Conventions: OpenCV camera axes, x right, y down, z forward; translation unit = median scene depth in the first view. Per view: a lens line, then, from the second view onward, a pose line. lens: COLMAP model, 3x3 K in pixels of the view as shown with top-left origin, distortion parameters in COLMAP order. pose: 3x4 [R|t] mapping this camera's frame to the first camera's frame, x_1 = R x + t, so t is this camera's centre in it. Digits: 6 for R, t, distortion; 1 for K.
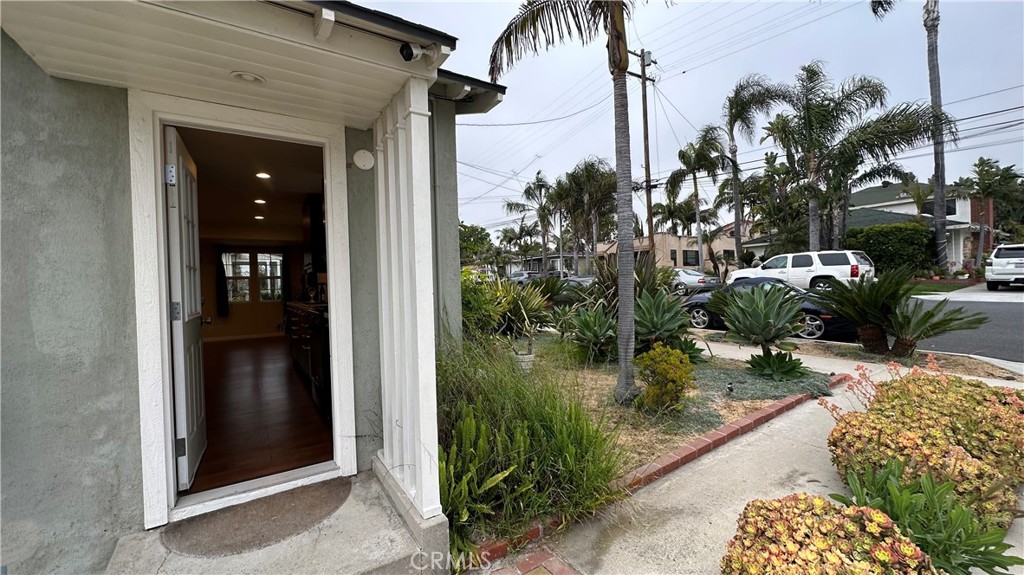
lens RADIAL K [[407.6, 0, 514.9], [0, 407.6, 286.8], [0, 0, 1]] dist [-0.000897, -0.000157]
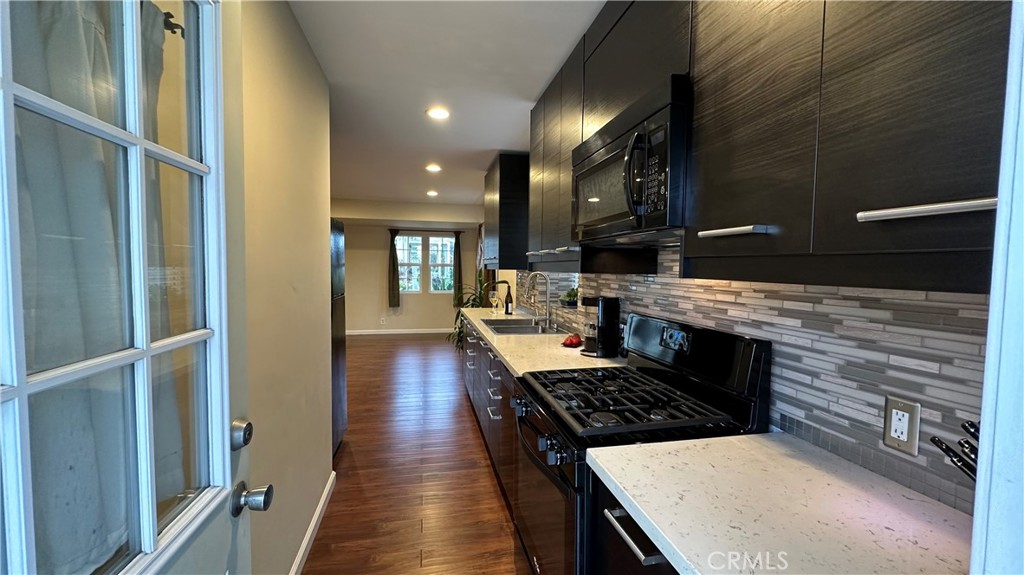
lens RADIAL K [[407.6, 0, 510.4], [0, 407.6, 287.6], [0, 0, 1]] dist [-0.000897, -0.000157]
pose [[0.931033, 0.070190, -0.358122, -0.151902], [-0.050467, 0.996664, 0.064140, -0.037674], [0.361429, -0.041643, 0.931469, 0.246784]]
